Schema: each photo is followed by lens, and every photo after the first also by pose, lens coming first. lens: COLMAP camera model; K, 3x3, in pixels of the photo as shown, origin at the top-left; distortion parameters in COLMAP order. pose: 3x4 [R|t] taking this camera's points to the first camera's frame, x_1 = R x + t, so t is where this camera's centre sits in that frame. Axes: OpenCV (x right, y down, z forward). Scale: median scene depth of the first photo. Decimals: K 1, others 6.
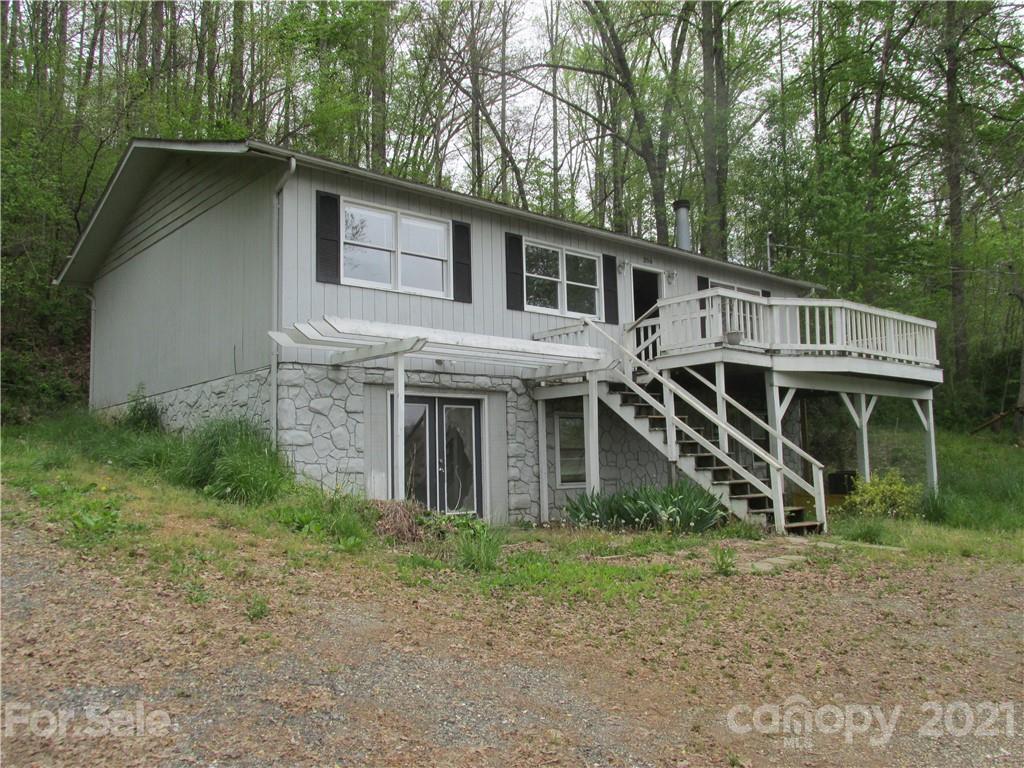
lens RADIAL K [[869.7, 0, 512.0], [0, 869.7, 384.0], [0, 0, 1]] dist [-0.011566, -0.009029]
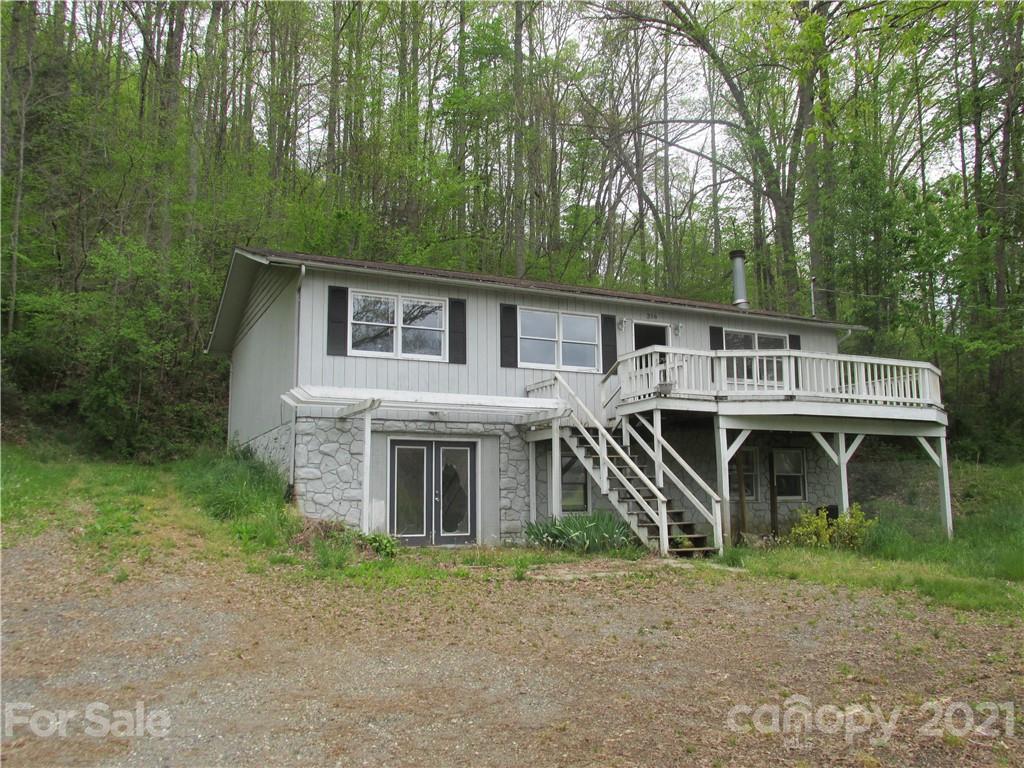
lens RADIAL K [[869.7, 0, 512.0], [0, 869.7, 384.0], [0, 0, 1]] dist [-0.011566, -0.009029]
pose [[0.962249, -0.024557, -0.271059, 0.351508], [0.014806, 0.999170, -0.037960, -0.016884], [0.271766, 0.032514, 0.961814, -0.168552]]
